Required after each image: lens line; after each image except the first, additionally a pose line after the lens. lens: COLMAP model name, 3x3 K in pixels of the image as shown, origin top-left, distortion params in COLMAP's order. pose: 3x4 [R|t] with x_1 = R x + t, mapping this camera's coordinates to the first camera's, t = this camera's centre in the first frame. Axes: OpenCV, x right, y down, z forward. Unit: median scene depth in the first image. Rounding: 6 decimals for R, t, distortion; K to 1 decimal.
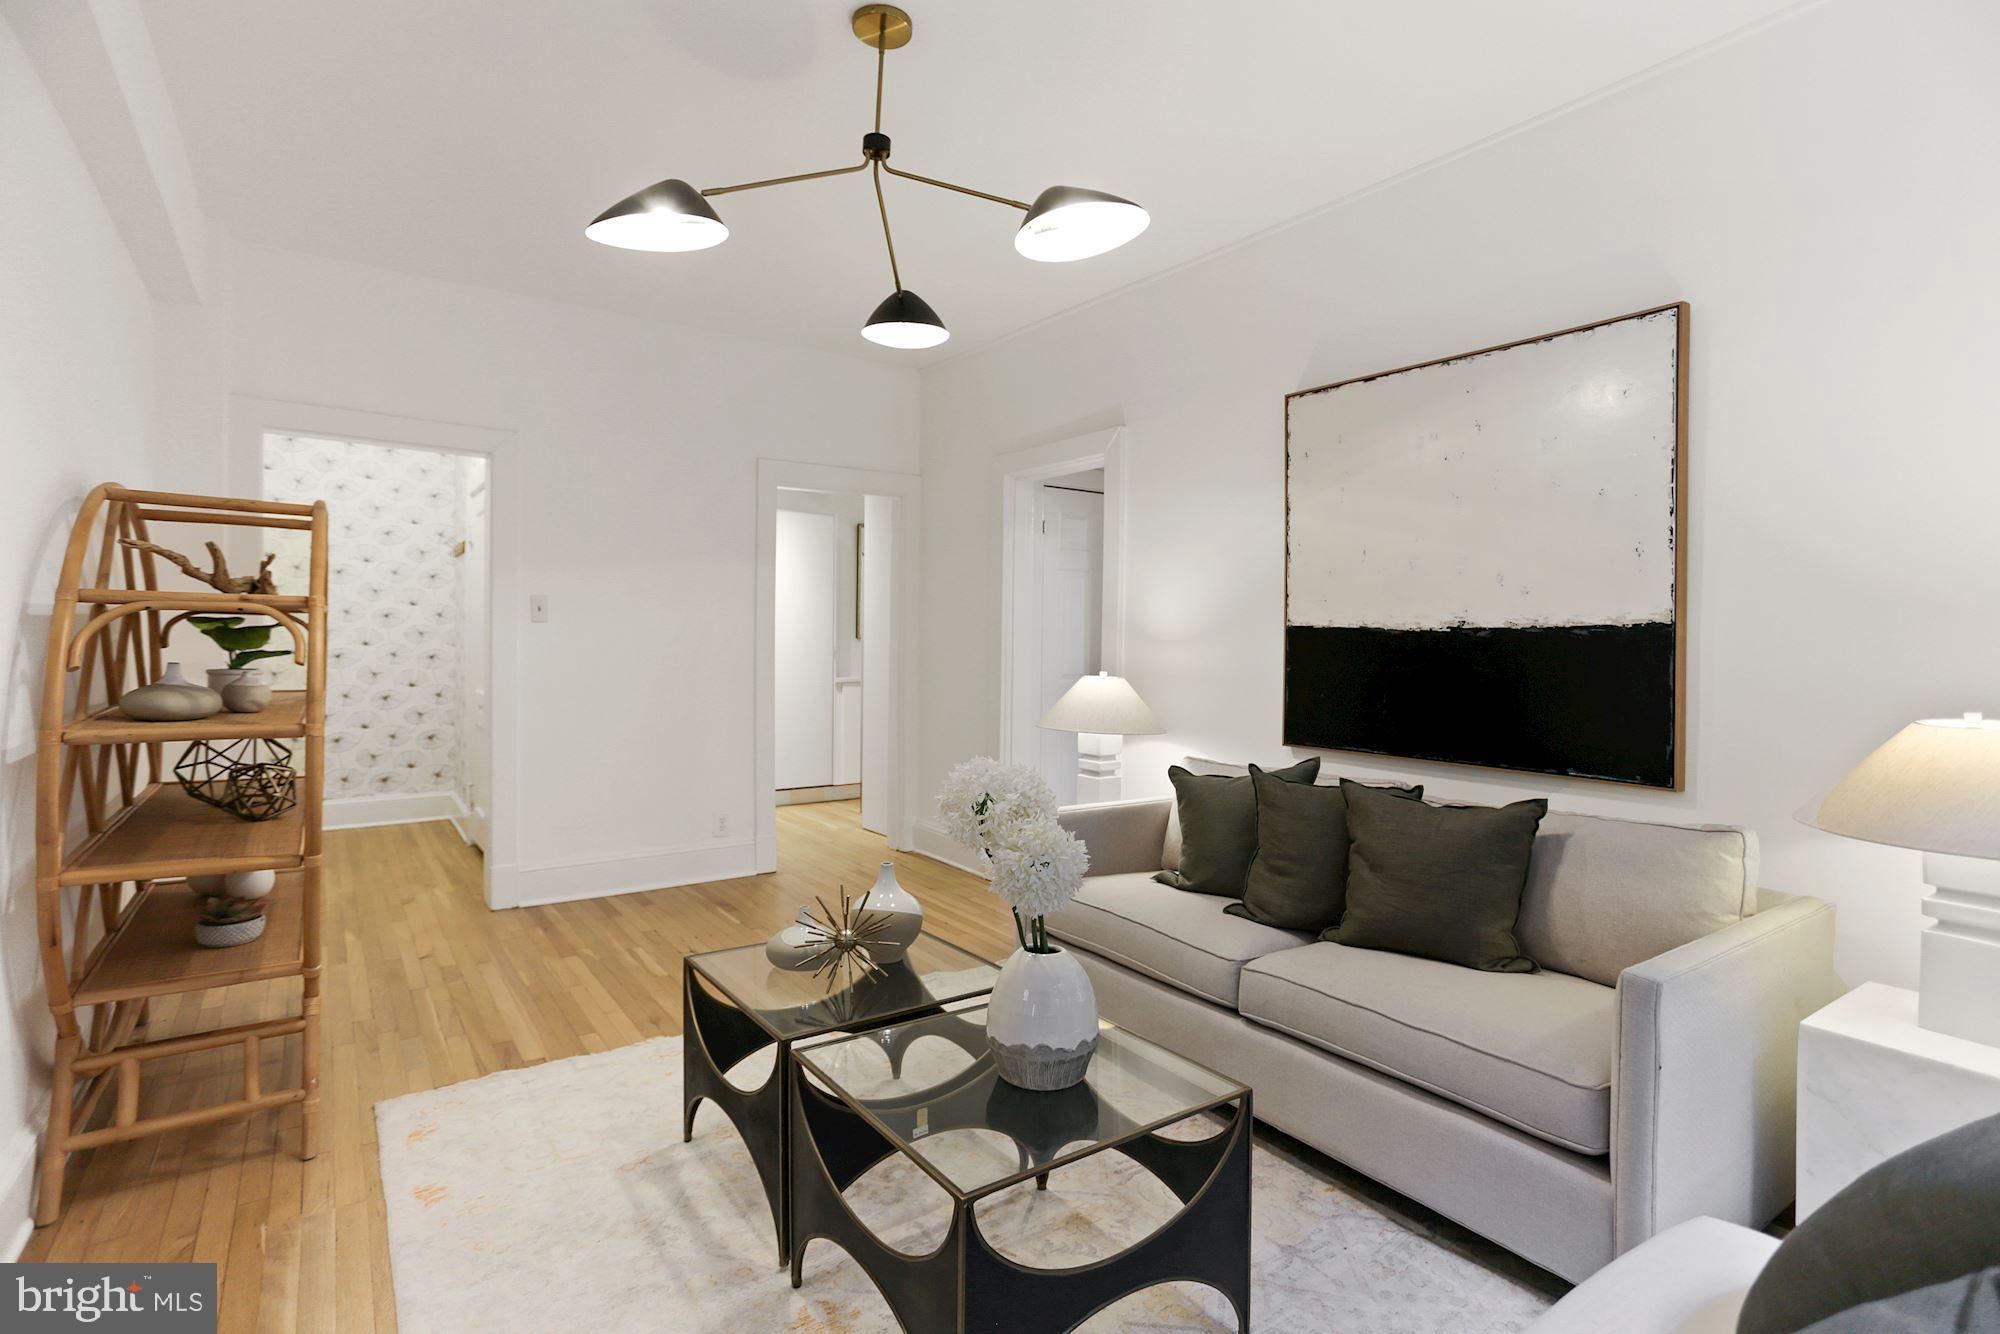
lens RADIAL K [[974.9, 0, 1005.7], [0, 974.9, 643.7], [0, 0, 1]] dist [-0.052438, 0.035630]
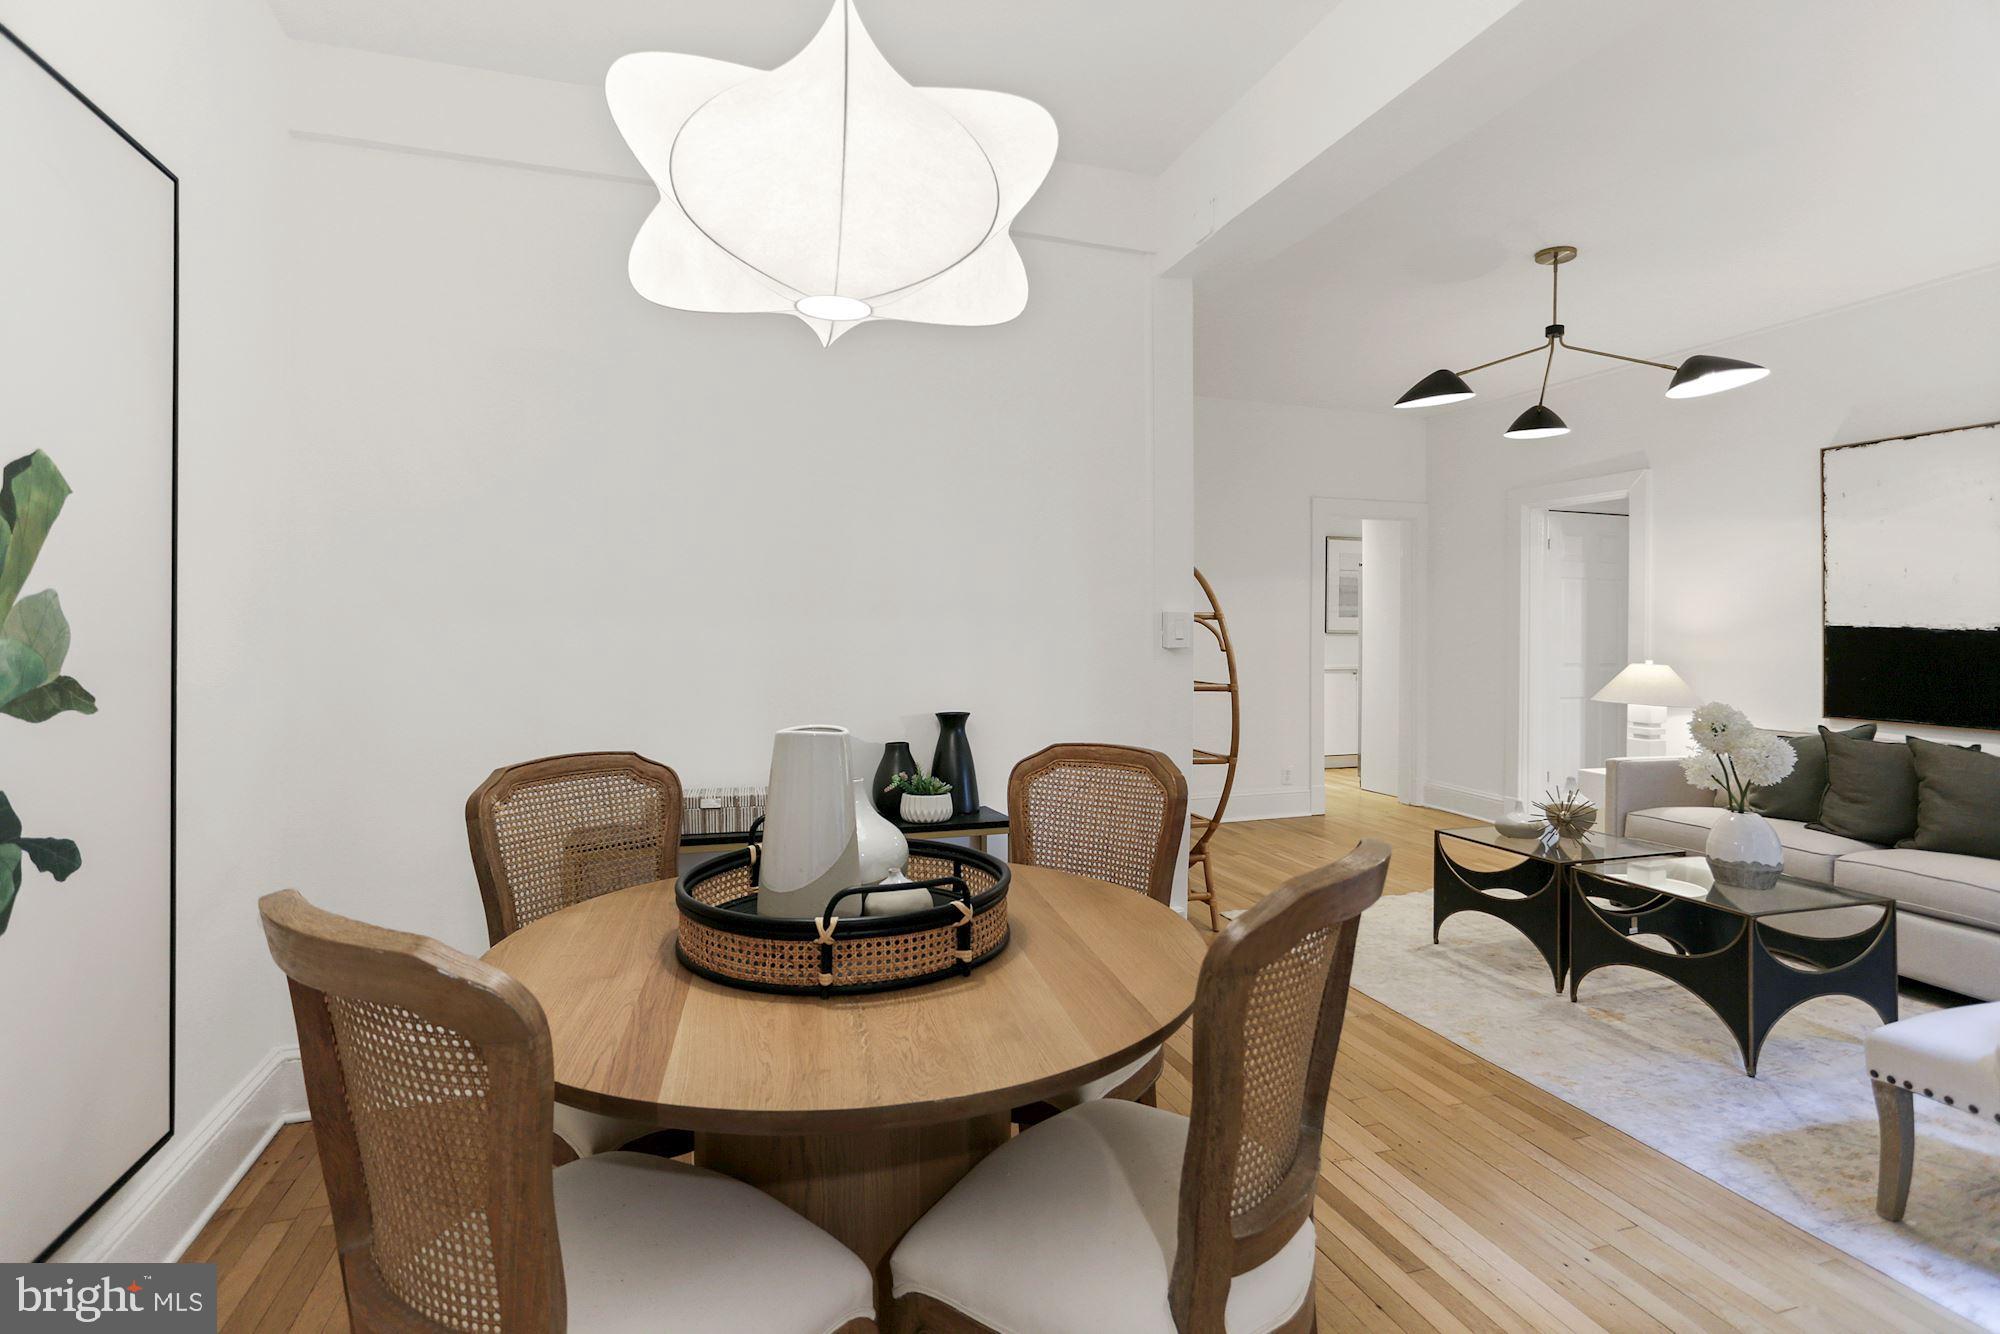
lens RADIAL K [[985.7, 0, 1000.2], [0, 985.7, 616.2], [0, 0, 1]] dist [-0.052461, 0.032527]
pose [[0.952087, -0.006898, -0.305751, -0.449277], [0.001097, 0.999816, -0.019140, -0.009458], [0.305827, 0.017887, 0.951919, -0.696986]]
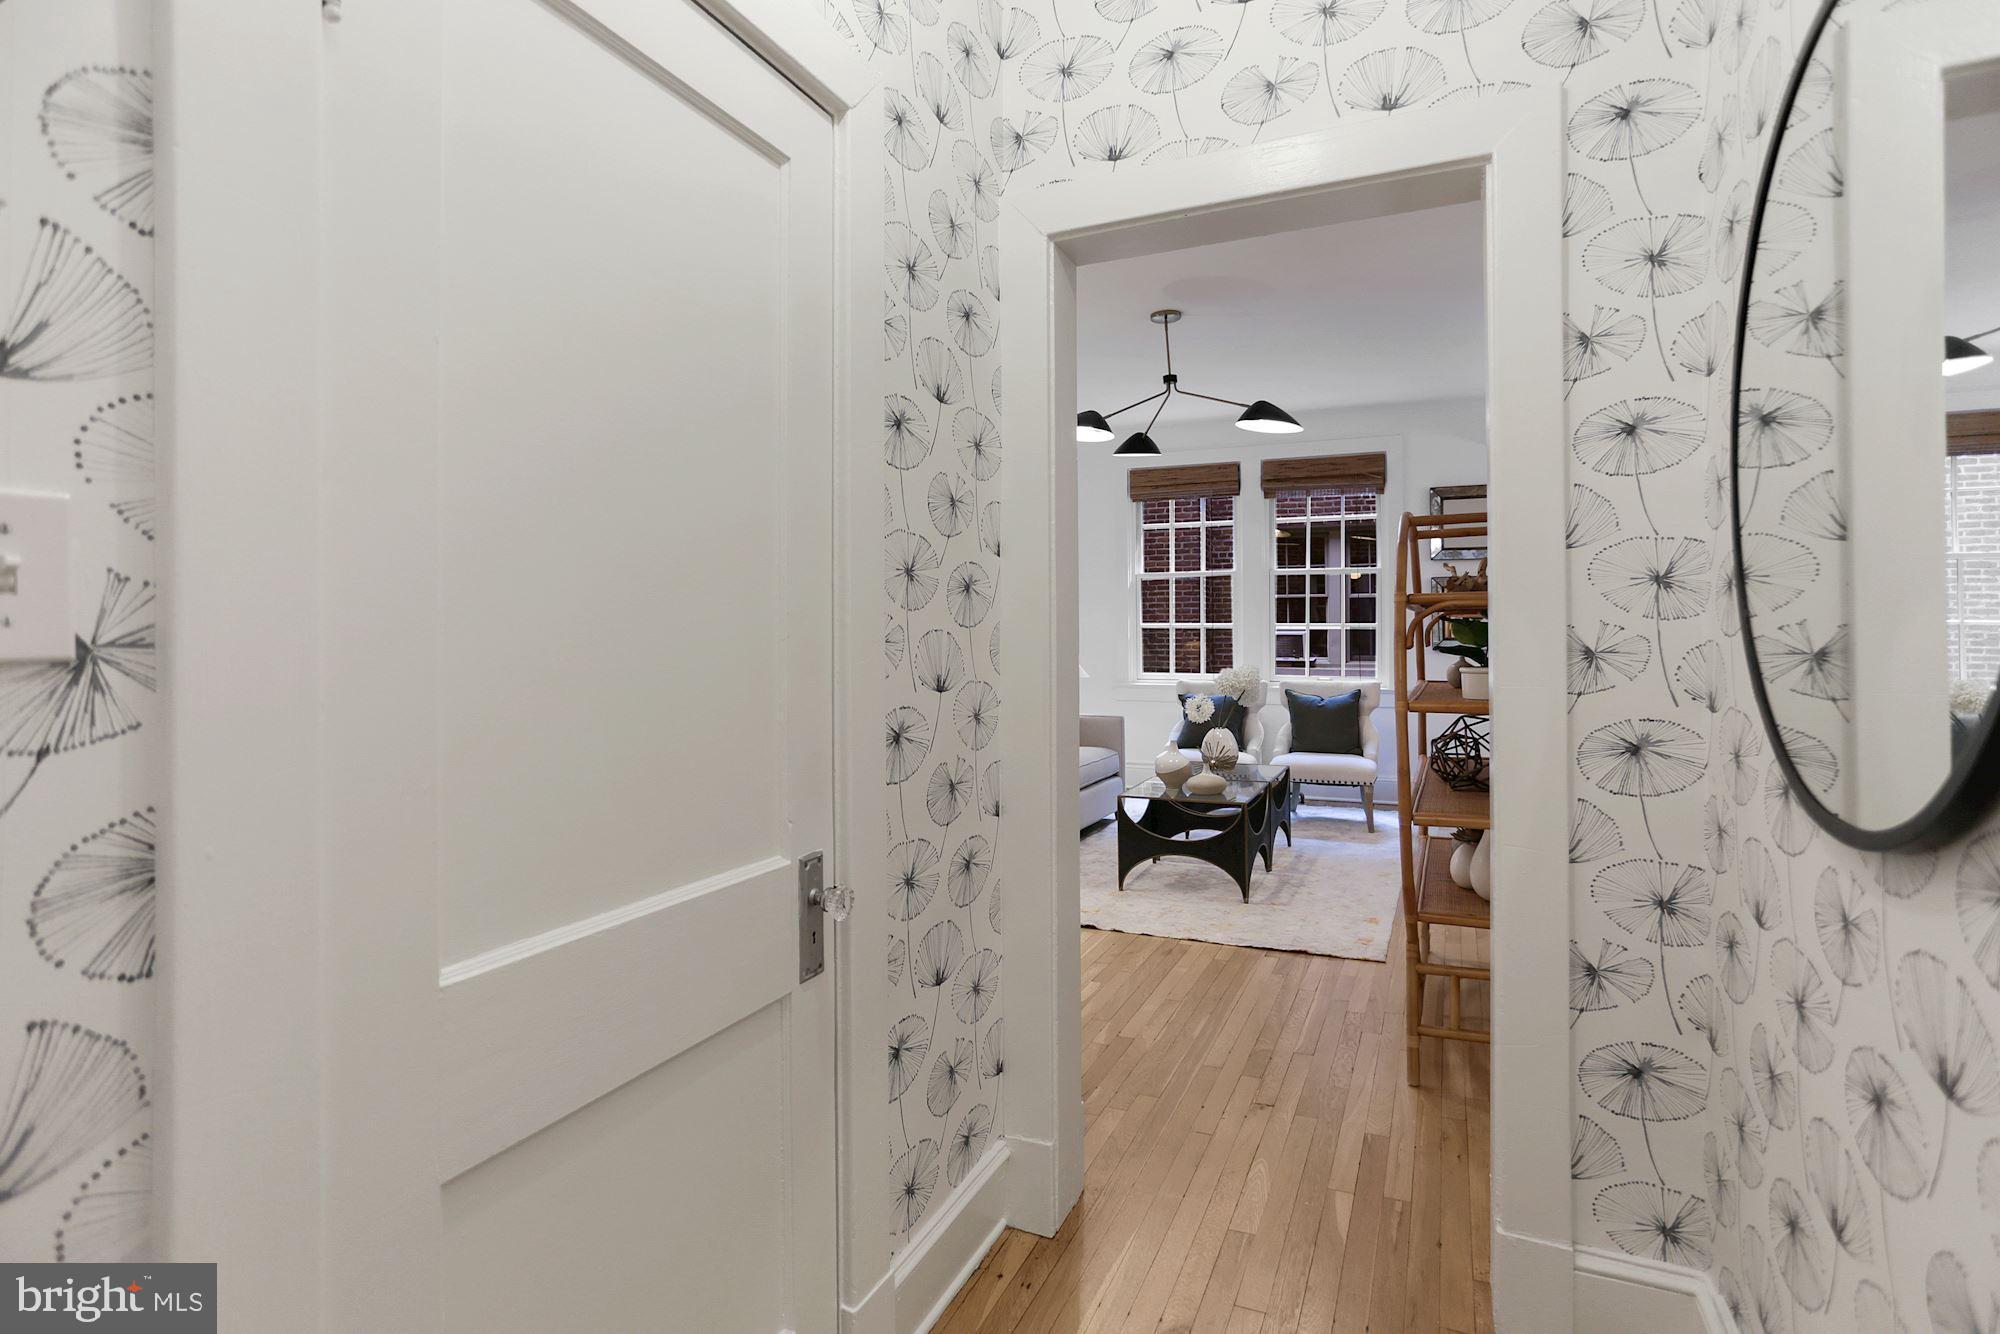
lens RADIAL K [[974.9, 0, 1005.7], [0, 974.9, 643.7], [0, 0, 1]] dist [-0.052438, 0.035630]
pose [[-0.492614, -0.010775, 0.870181, -1.441949], [0.020563, 0.999500, 0.024017, -0.021017], [-0.870005, 0.029724, -0.492146, 1.942655]]
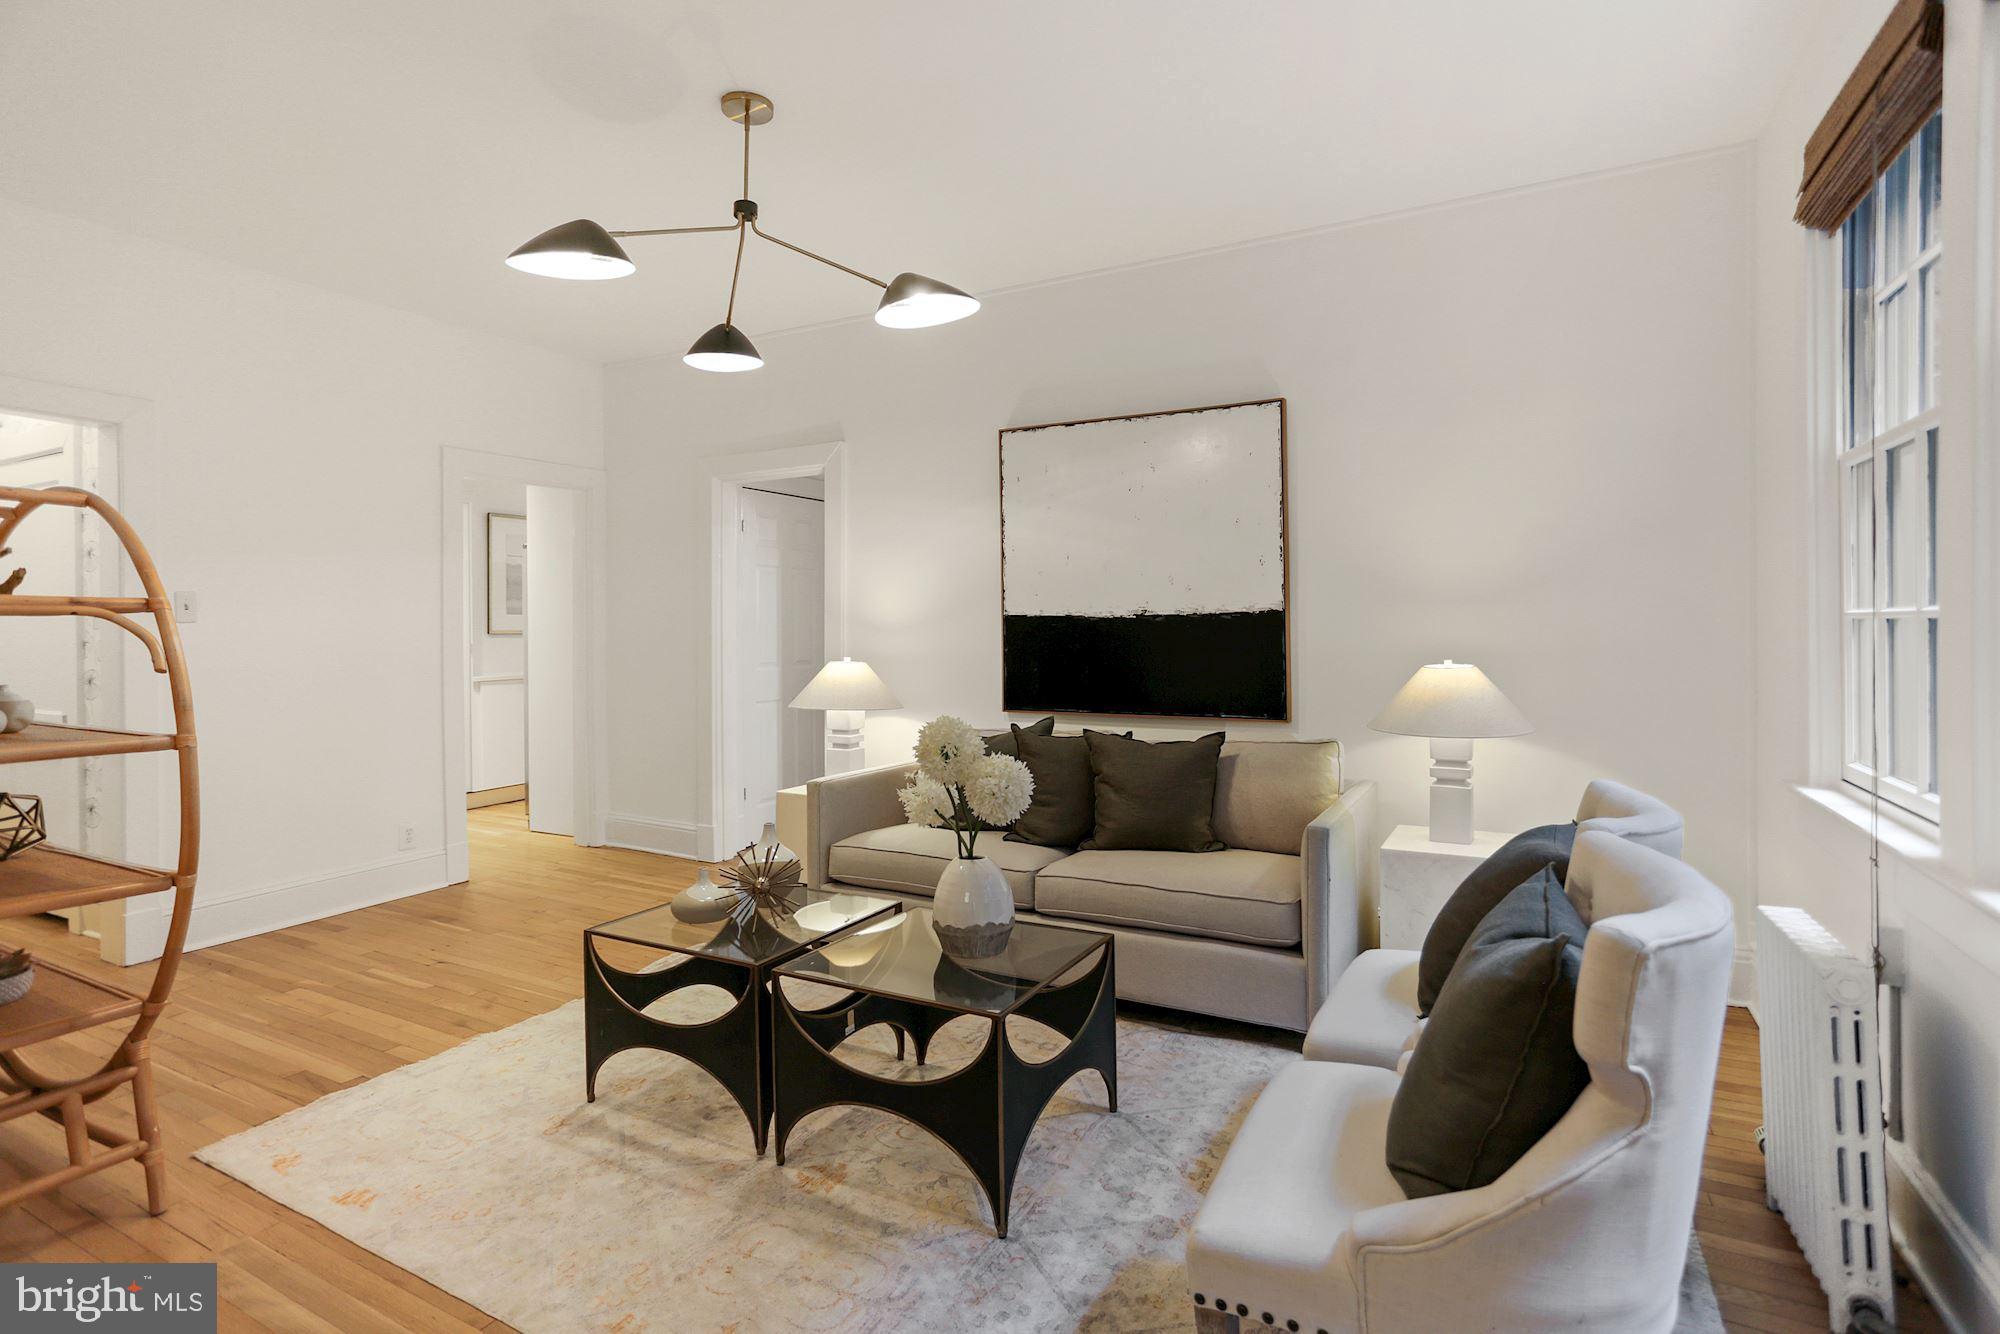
lens RADIAL K [[985.7, 0, 1000.2], [0, 985.7, 616.2], [0, 0, 1]] dist [-0.052461, 0.032527]
pose [[0.898166, -0.015685, 0.439377, -0.330245], [0.022517, 0.999693, -0.010341, -0.005213], [-0.439080, 0.019182, 0.898243, -0.162499]]
